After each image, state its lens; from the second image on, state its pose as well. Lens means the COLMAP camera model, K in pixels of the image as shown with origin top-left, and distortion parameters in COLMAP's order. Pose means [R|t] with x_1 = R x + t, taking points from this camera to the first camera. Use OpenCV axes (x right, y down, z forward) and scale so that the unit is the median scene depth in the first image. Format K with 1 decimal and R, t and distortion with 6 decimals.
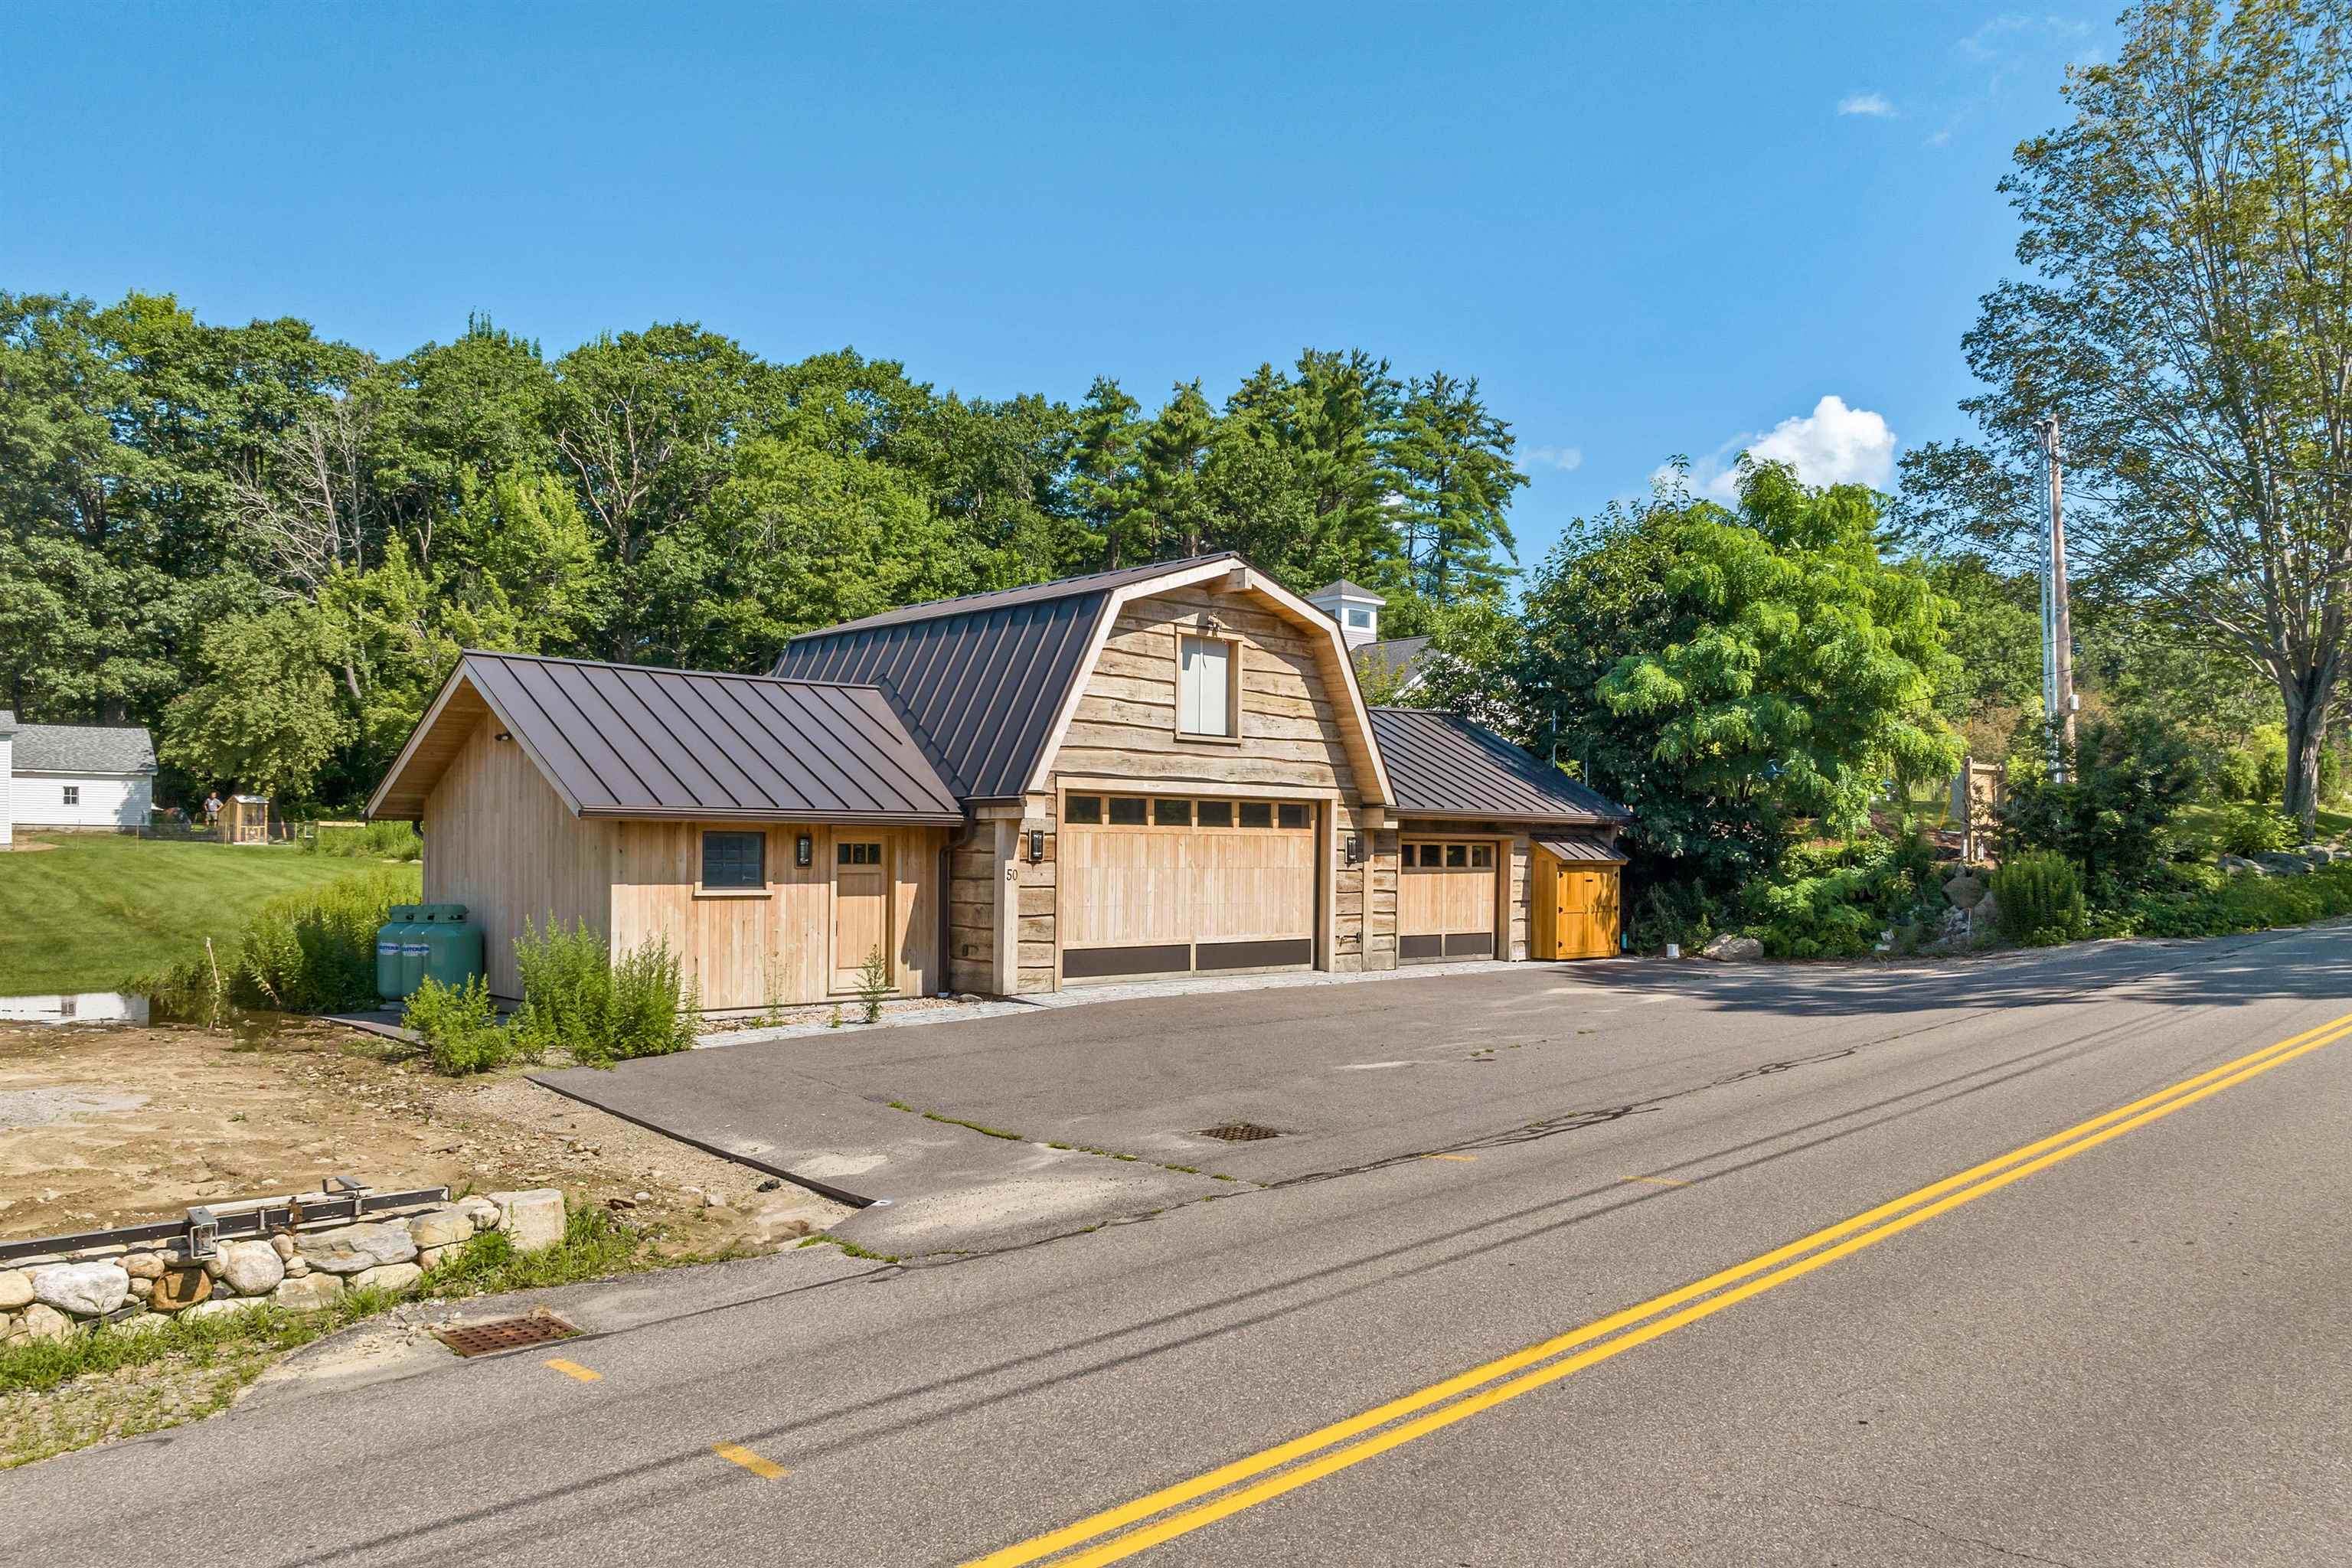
lens RADIAL K [[1646.7, 0, 1173.9], [0, 1646.7, 796.6], [0, 0, 1]] dist [-0.042508, 0.007061]
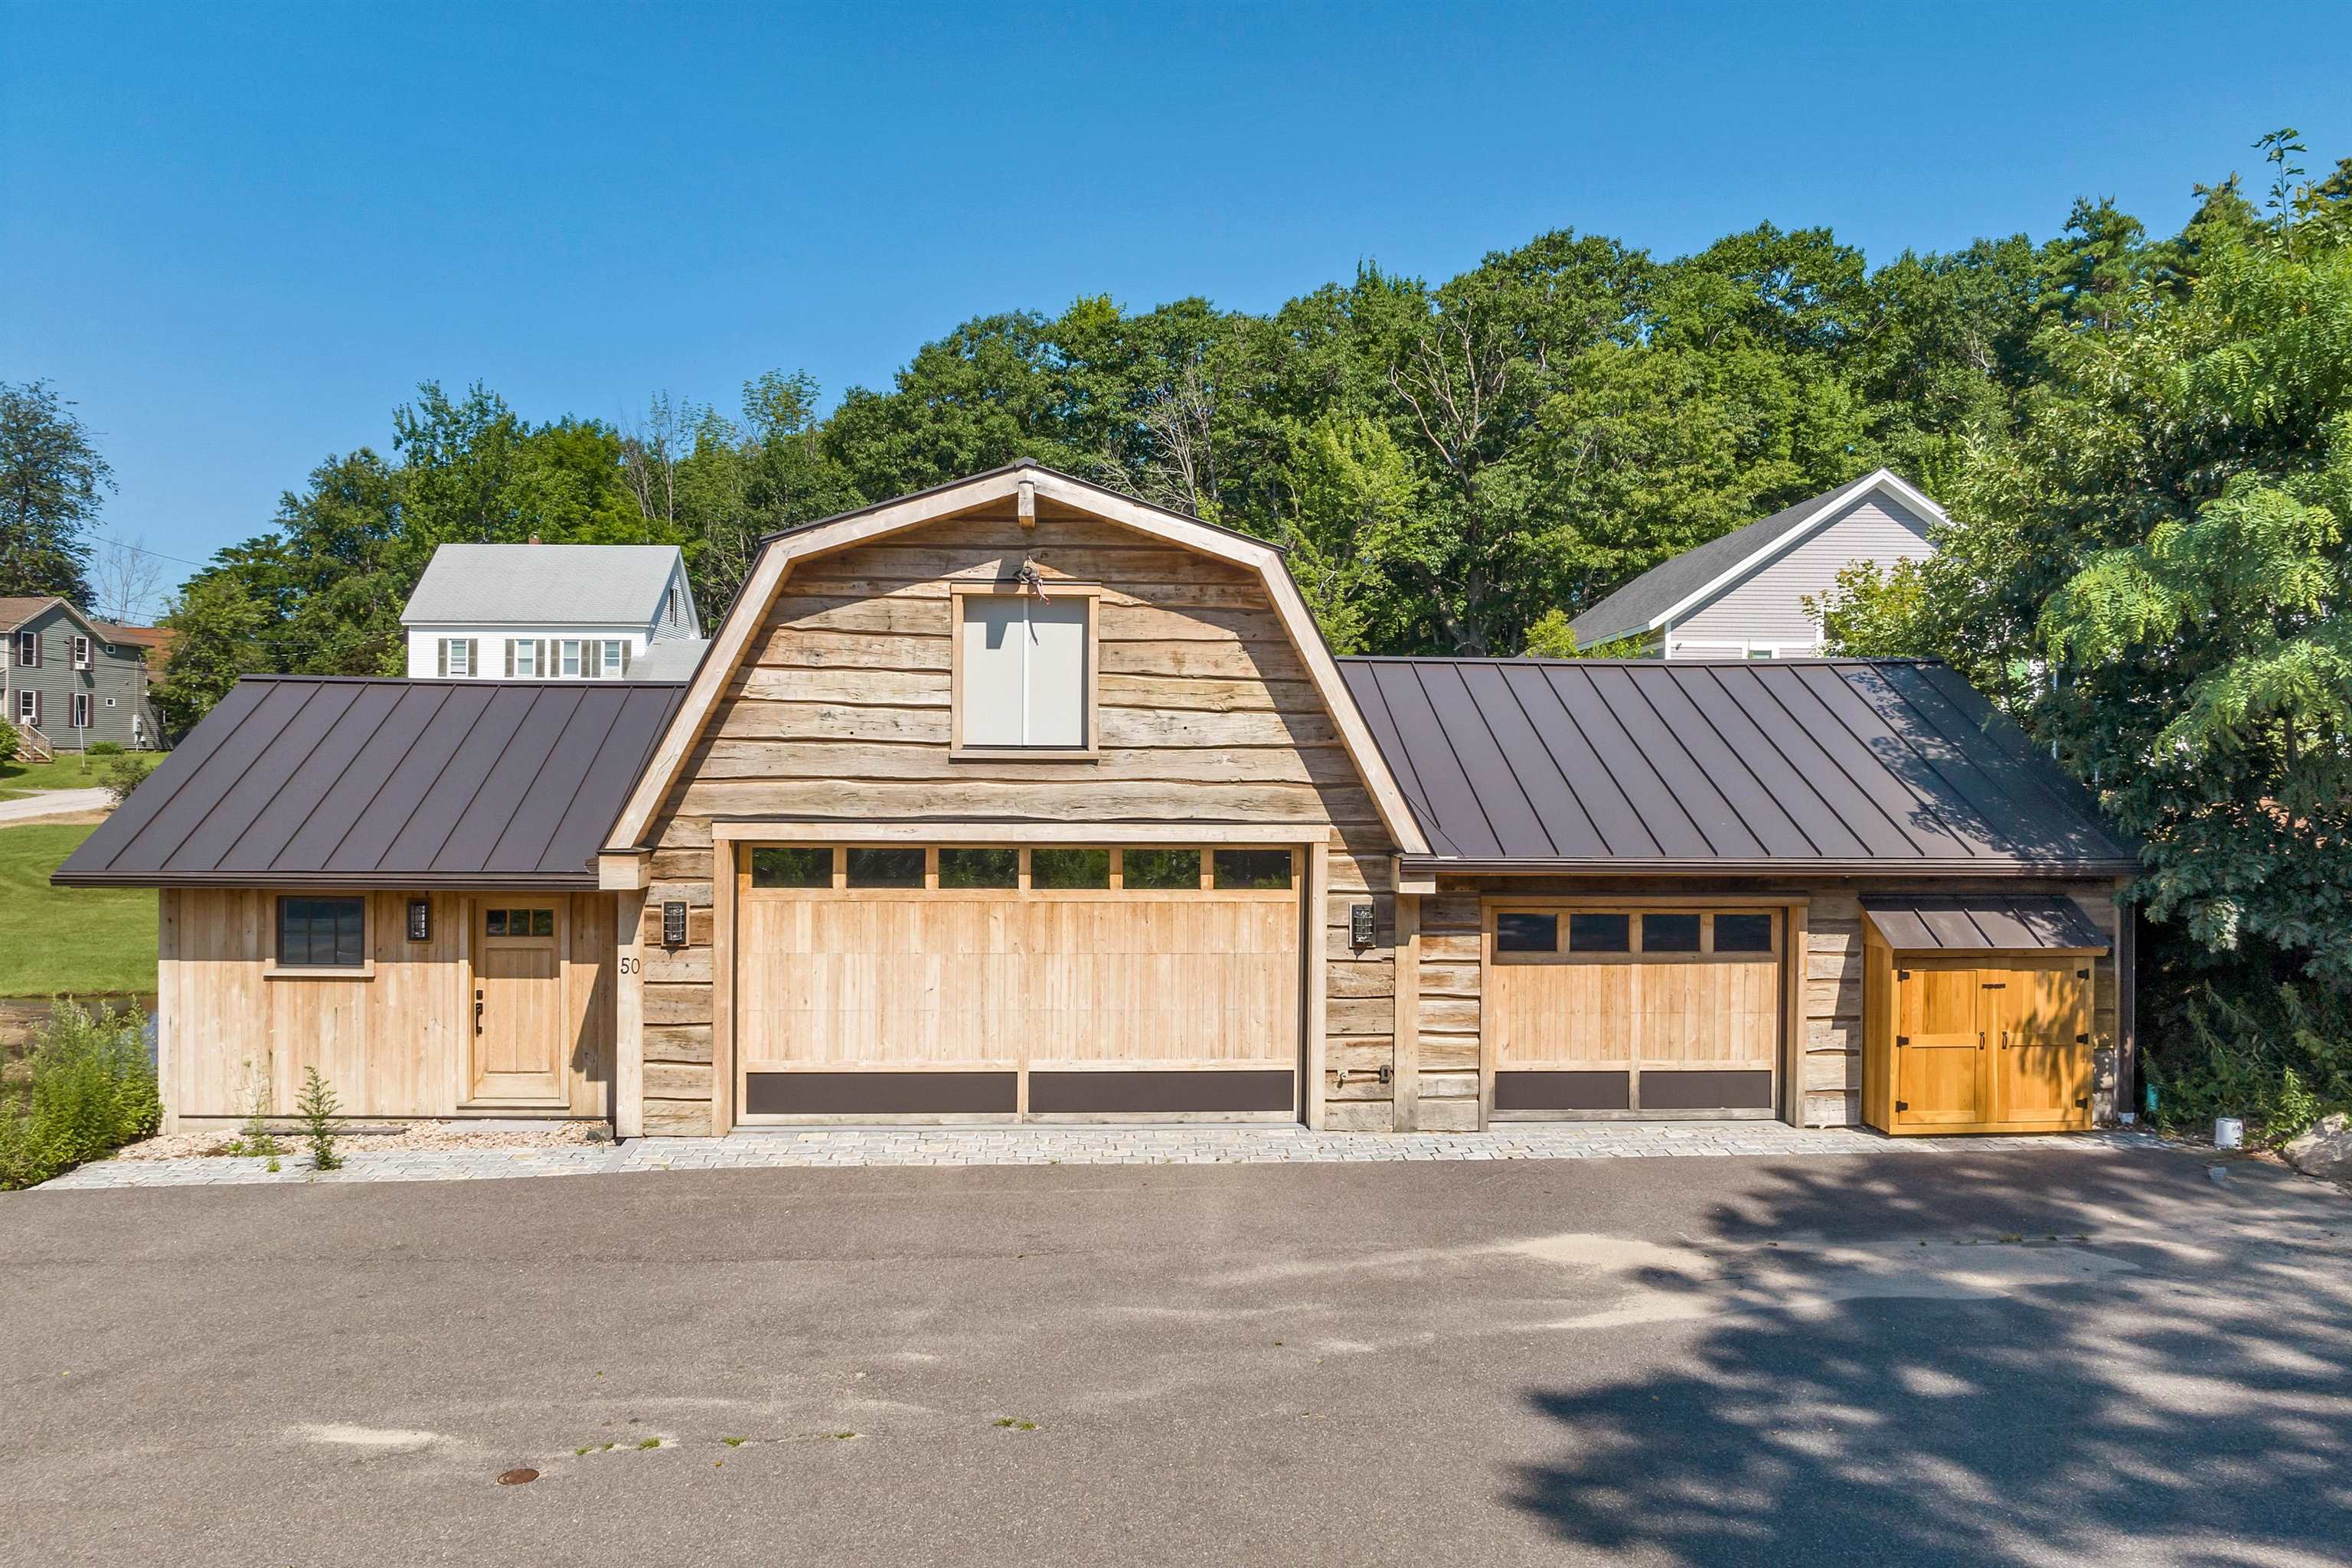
lens RADIAL K [[1646.7, 0, 1259.0], [0, 1646.7, 732.3], [0, 0, 1]] dist [-0.042508, 0.007061]
pose [[0.783207, -0.011260, -0.621660, 0.445577], [0.018330, 0.999820, 0.004984, -0.041330], [0.621491, -0.015299, 0.783272, 0.509016]]
